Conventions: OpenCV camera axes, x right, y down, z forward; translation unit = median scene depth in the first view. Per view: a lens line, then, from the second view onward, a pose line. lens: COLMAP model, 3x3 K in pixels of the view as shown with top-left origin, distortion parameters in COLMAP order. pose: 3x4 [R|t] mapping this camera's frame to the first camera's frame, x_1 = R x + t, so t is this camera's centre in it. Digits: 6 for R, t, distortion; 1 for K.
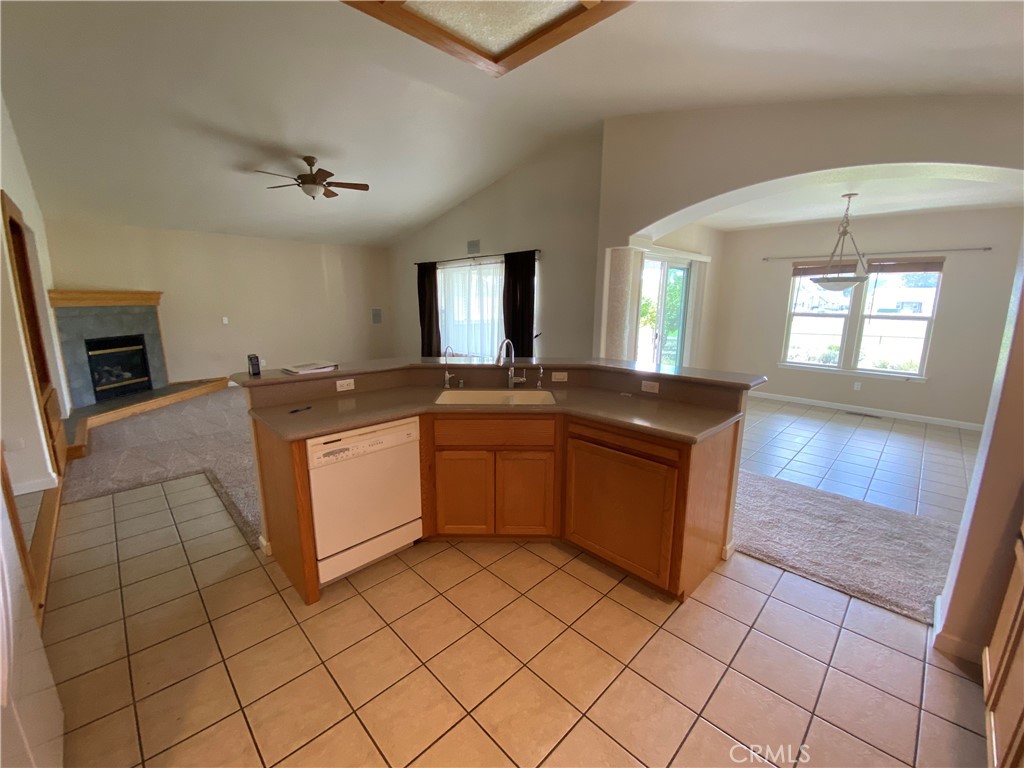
lens RADIAL K [[414.0, 0, 510.6], [0, 414.0, 383.7], [0, 0, 1]] dist [0.026781, -0.025414]
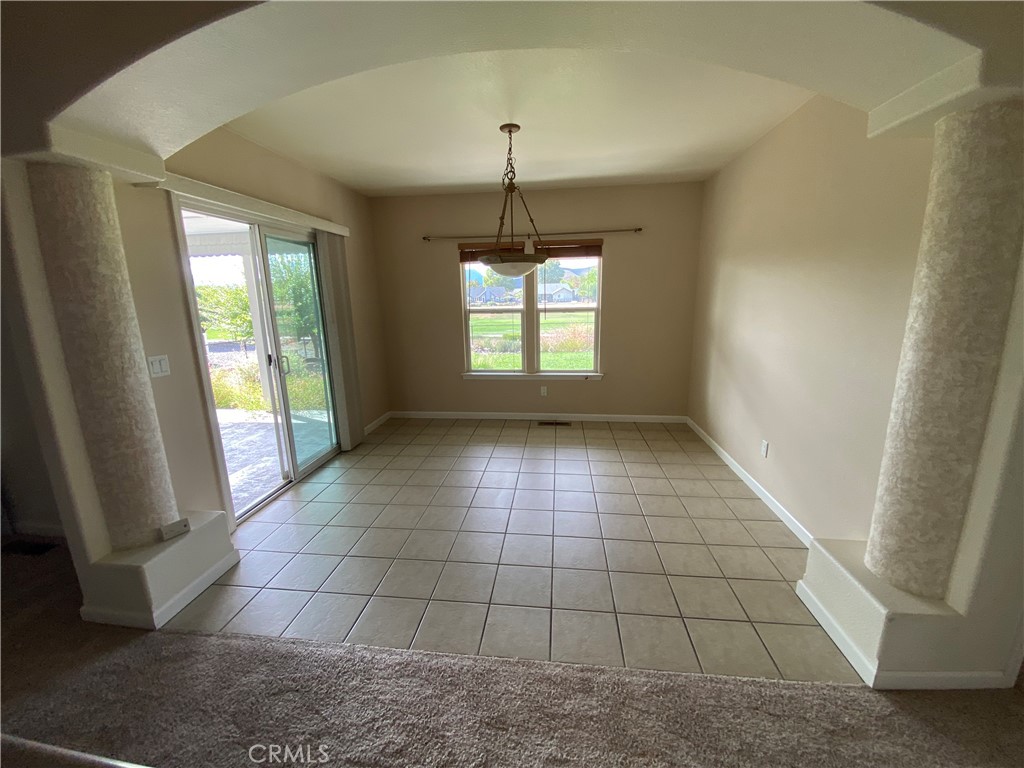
lens RADIAL K [[414.0, 0, 510.6], [0, 414.0, 383.7], [0, 0, 1]] dist [0.026781, -0.025414]
pose [[0.779140, -0.150586, 0.608494, 0.260807], [0.146546, 0.987574, 0.056755, -0.068387], [-0.609480, 0.044952, 0.791526, 0.364068]]
